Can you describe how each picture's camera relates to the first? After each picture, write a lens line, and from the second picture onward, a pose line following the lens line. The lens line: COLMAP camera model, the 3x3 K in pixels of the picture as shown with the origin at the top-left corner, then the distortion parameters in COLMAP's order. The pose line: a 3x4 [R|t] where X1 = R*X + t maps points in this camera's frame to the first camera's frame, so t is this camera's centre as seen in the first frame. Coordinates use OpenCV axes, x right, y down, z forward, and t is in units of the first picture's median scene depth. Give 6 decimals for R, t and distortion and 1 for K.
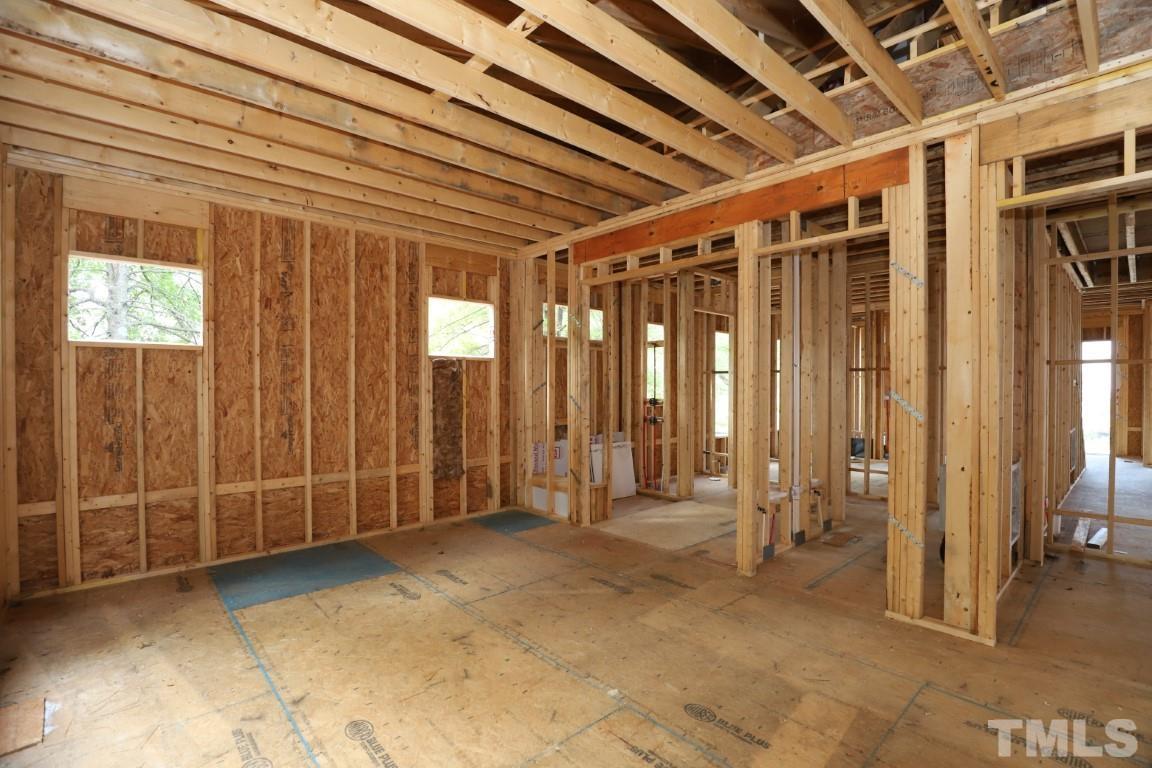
lens RADIAL K [[524.6, 0, 581.7], [0, 524.6, 389.0], [0, 0, 1]] dist [-0.025641, 0.000301]
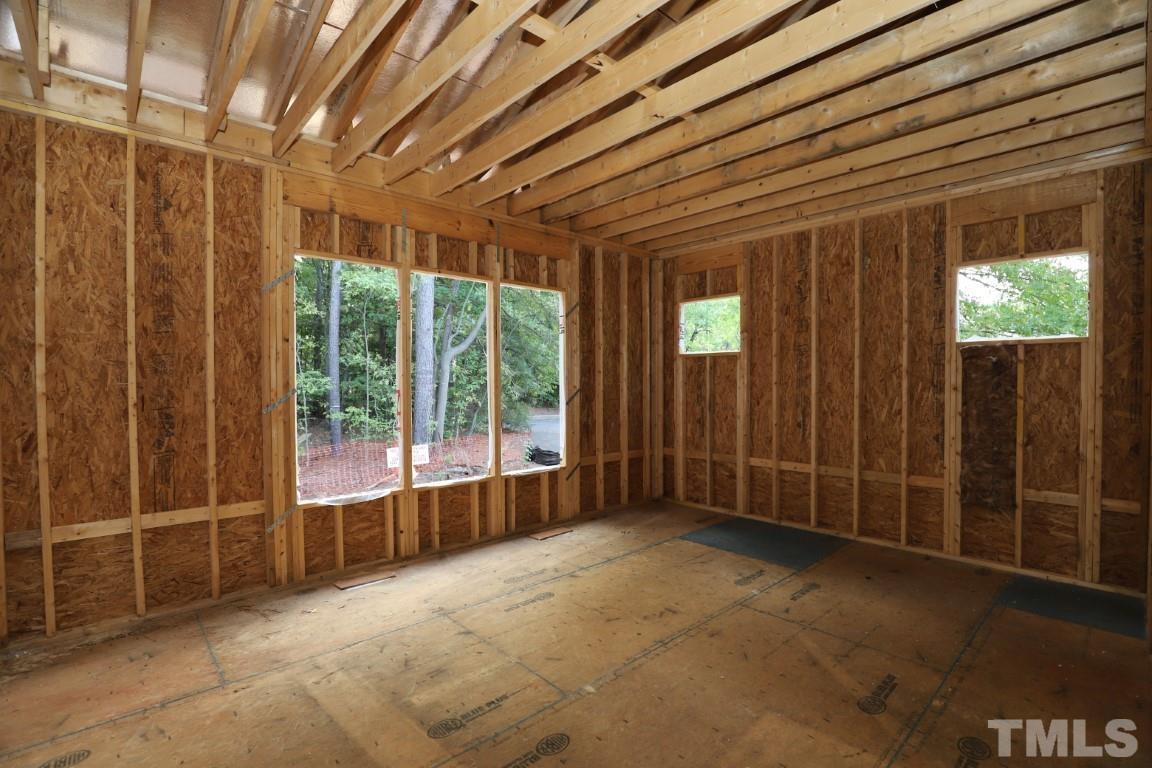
lens RADIAL K [[524.6, 0, 581.7], [0, 524.6, 389.0], [0, 0, 1]] dist [-0.025641, 0.000301]
pose [[0.014725, 0.014582, -0.999785, 0.596505], [-0.006023, 0.999877, 0.014495, -0.003298], [0.999873, 0.005808, 0.014811, 0.550246]]
